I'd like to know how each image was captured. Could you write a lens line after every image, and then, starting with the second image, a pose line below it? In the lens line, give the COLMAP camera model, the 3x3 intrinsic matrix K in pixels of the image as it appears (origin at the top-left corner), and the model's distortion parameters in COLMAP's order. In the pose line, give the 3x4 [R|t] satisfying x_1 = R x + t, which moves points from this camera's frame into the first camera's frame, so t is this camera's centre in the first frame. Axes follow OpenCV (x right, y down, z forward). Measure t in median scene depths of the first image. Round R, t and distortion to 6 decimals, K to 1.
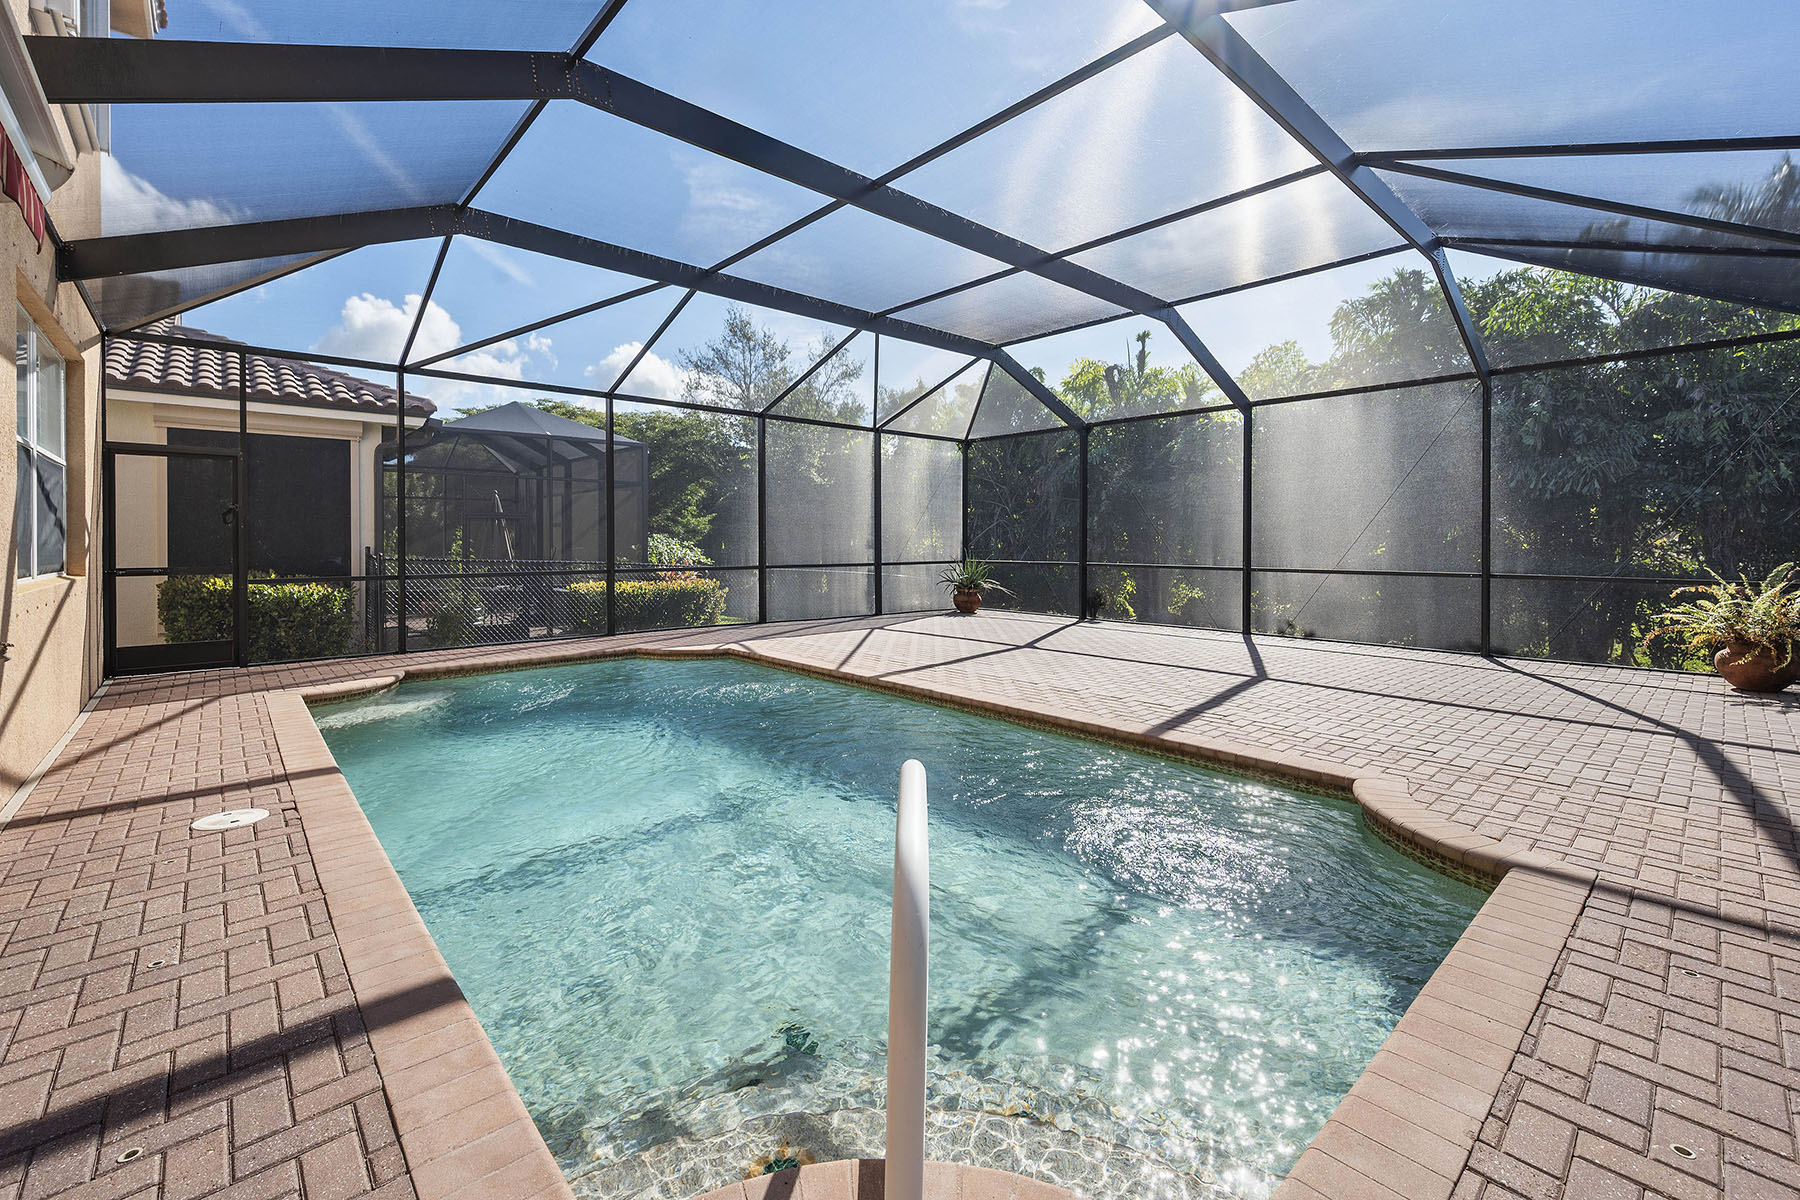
lens RADIAL K [[759.1, 0, 901.1], [0, 759.1, 545.8], [0, 0, 1]] dist [-0.001007, -0.000579]
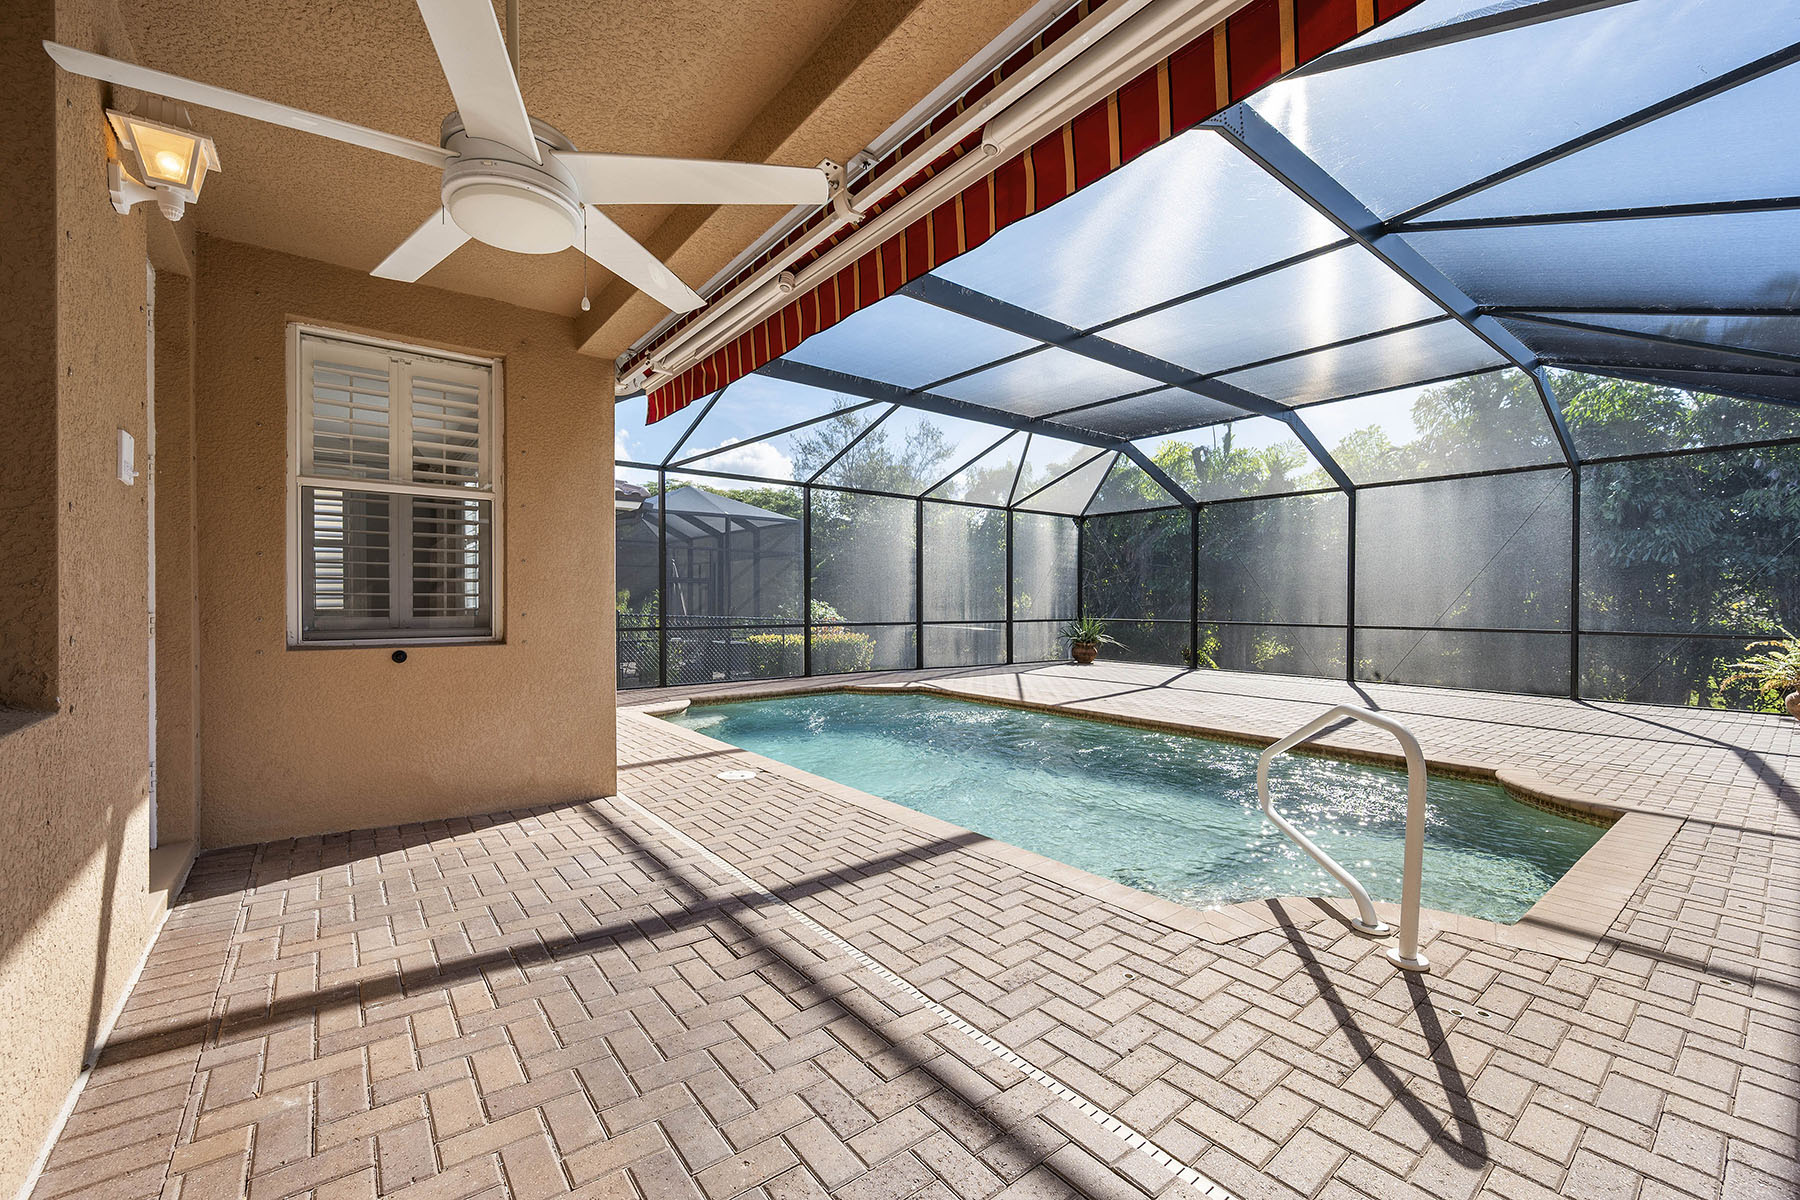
lens RADIAL K [[722.2, 0, 865.6], [0, 722.2, 607.4], [0, 0, 1]] dist [-0.001738, 0.000347]
pose [[0.995512, 0.004004, -0.094555, -0.188629], [-0.003949, 0.999992, 0.000772, 0.003035], [0.094557, -0.000395, 0.995519, -0.191343]]
